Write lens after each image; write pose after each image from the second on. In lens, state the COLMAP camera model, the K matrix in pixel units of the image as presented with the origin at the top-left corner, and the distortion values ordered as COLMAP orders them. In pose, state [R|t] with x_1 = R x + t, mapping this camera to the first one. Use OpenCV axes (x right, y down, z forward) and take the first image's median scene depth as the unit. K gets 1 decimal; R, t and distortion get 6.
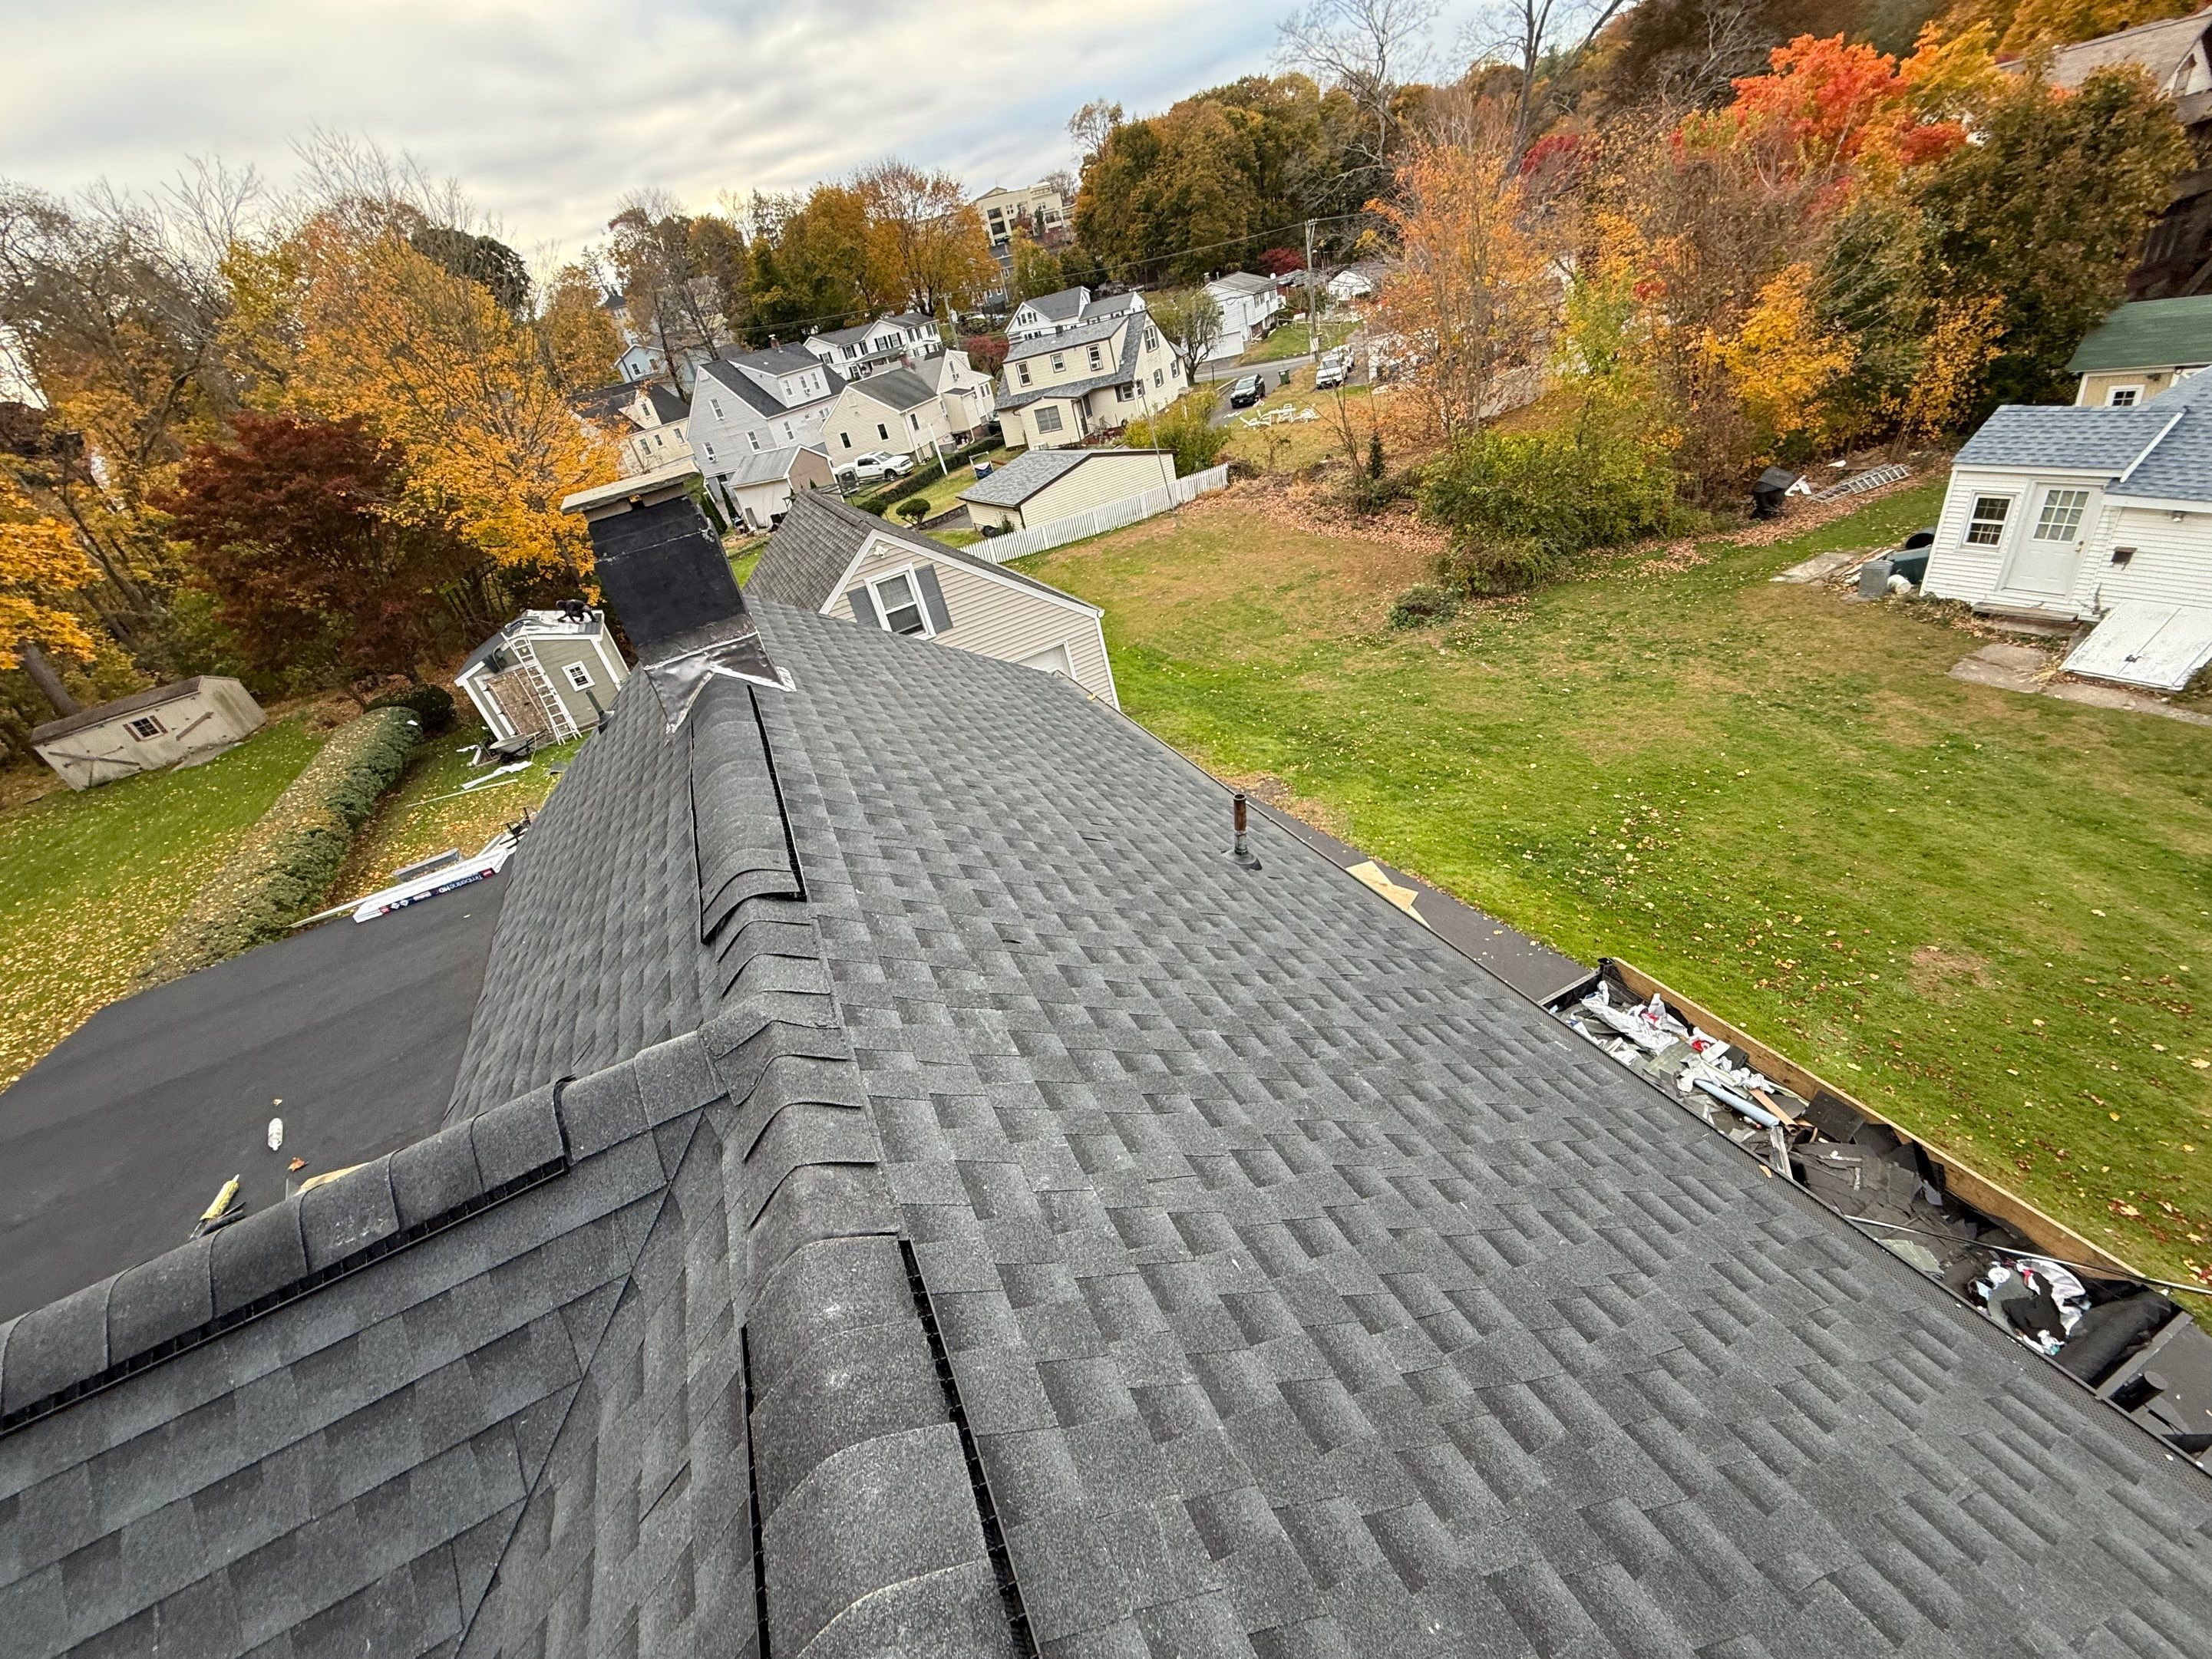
lens RADIAL K [[886.9, 0, 1103.7], [0, 886.9, 834.6], [0, 0, 1]] dist [0.002145, 0.000288]
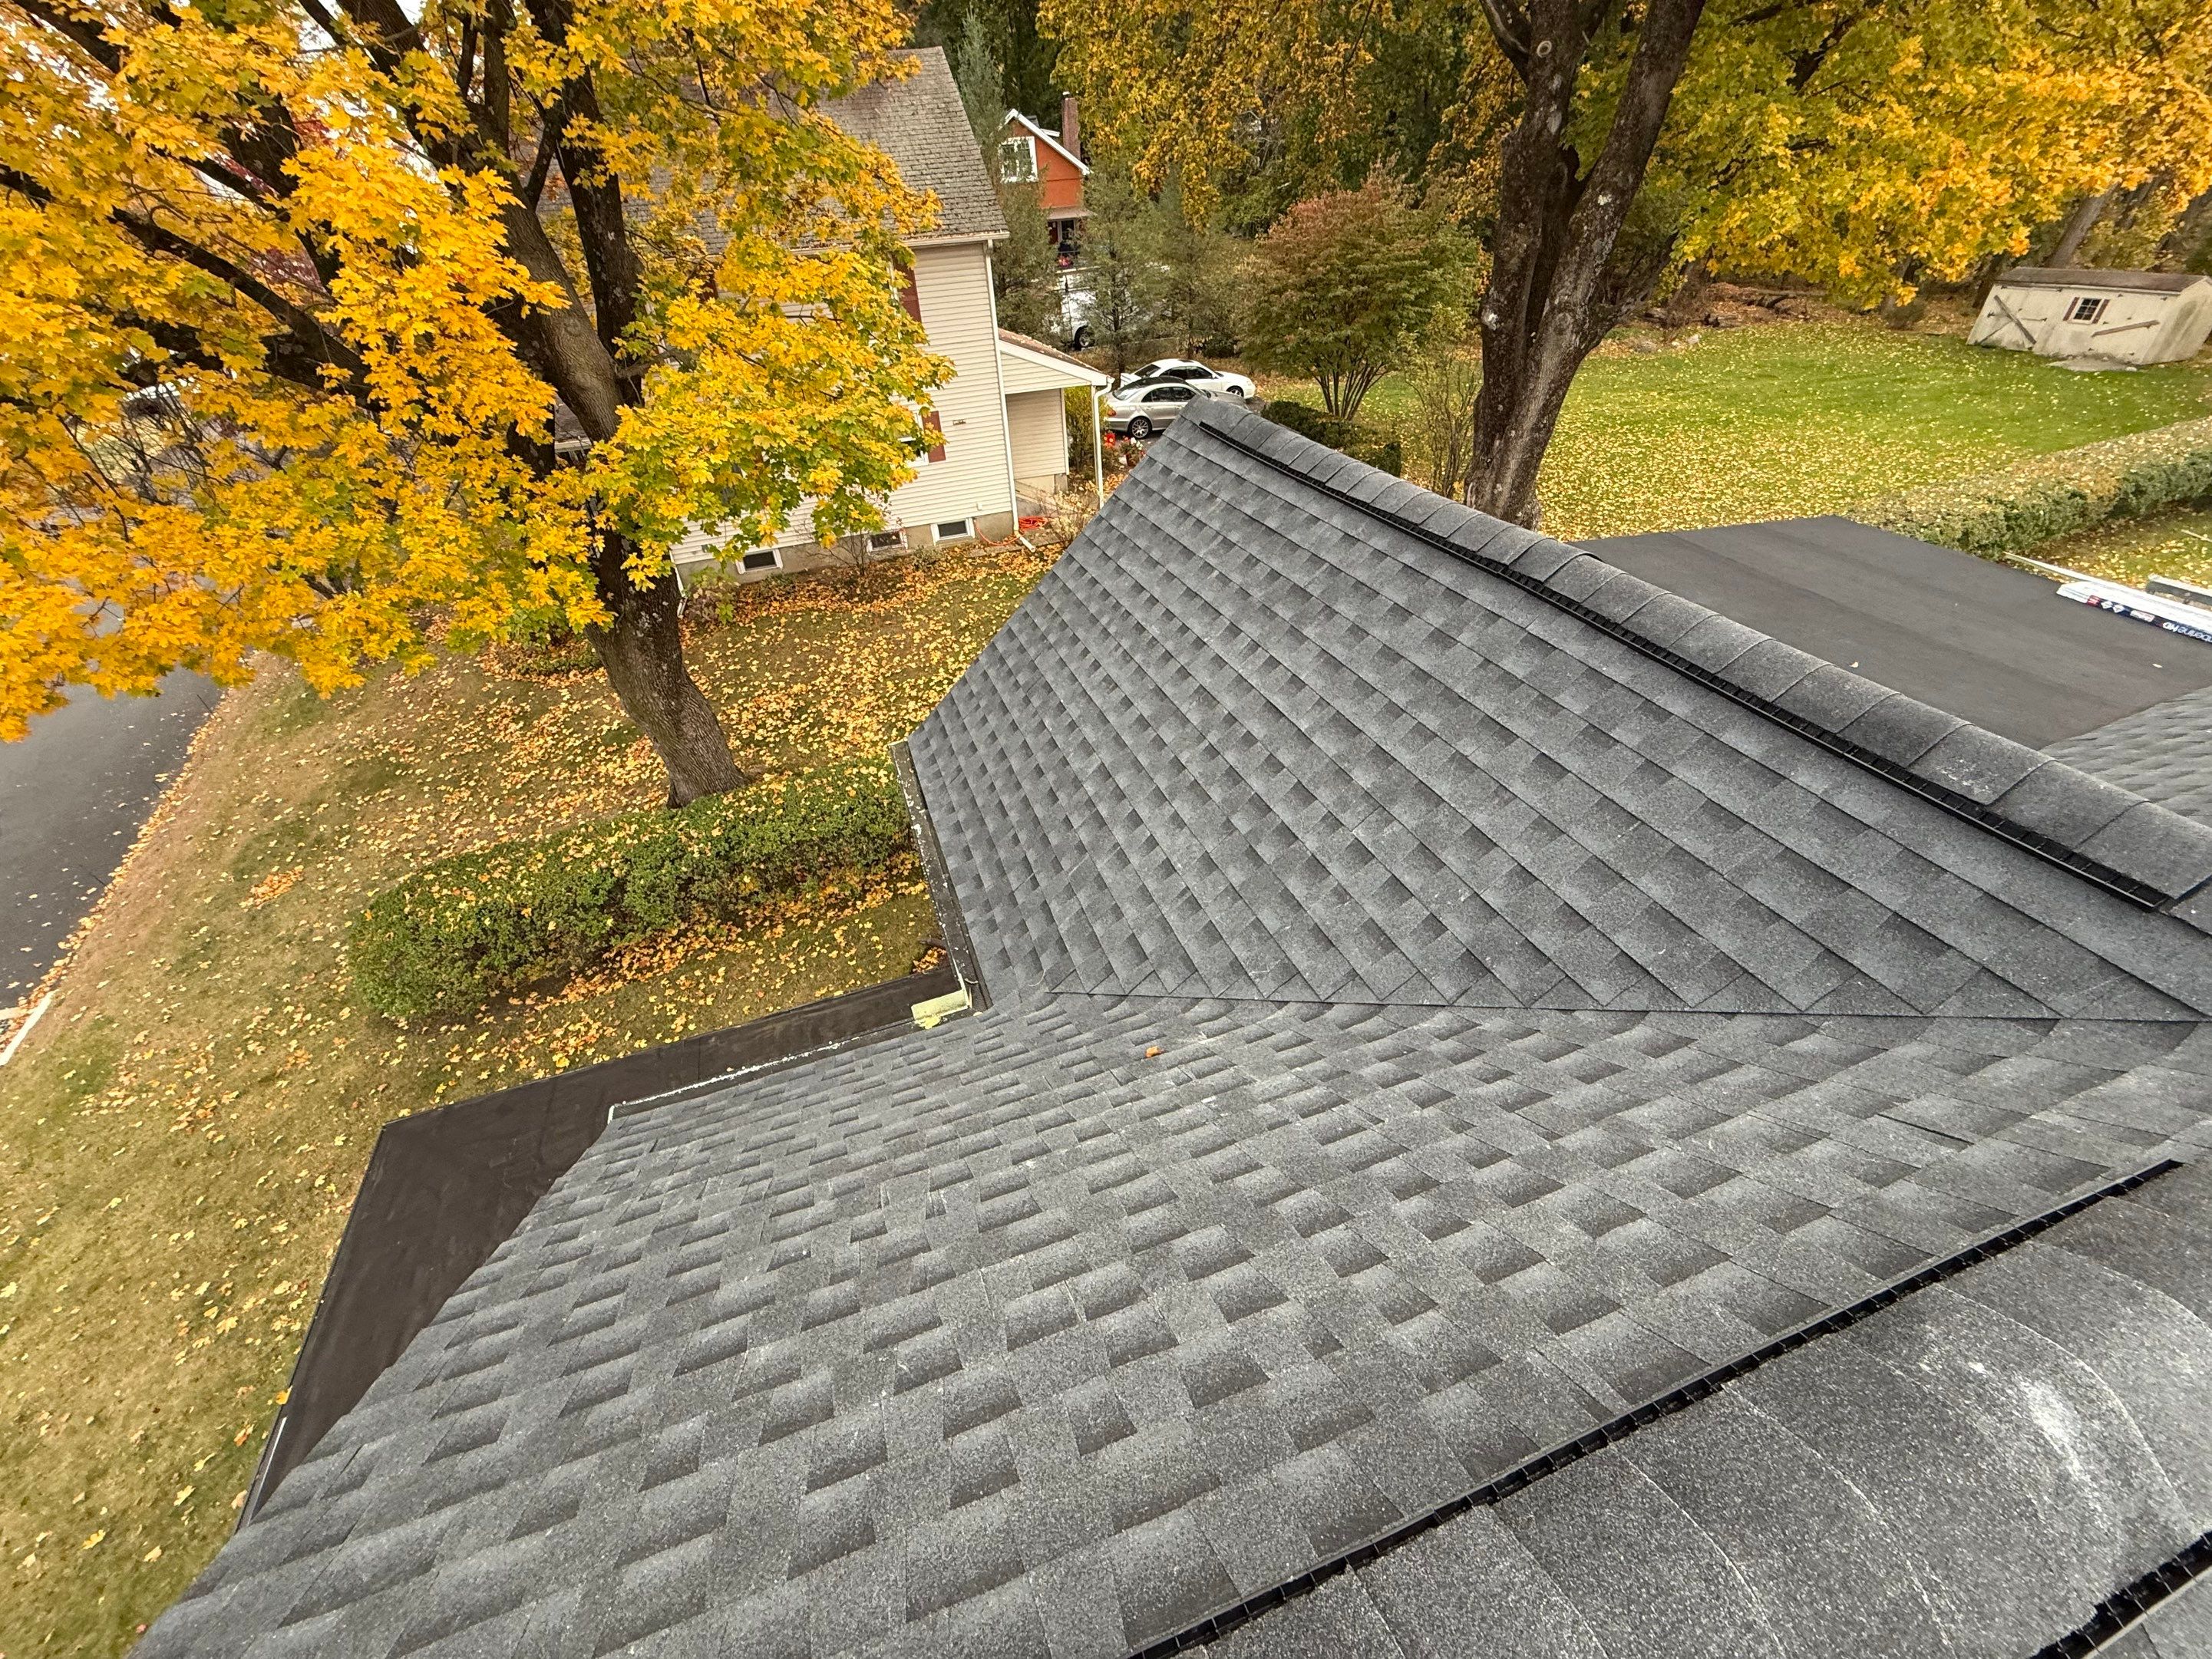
lens RADIAL K [[886.9, 0, 1103.4], [0, 886.9, 818.3], [0, 0, 1]] dist [0.002145, 0.000288]
pose [[-0.082059, 0.759660, -0.645122, -0.009780], [-0.464977, 0.543356, 0.698971, 0.201883], [0.881512, 0.357324, 0.308637, -0.250883]]
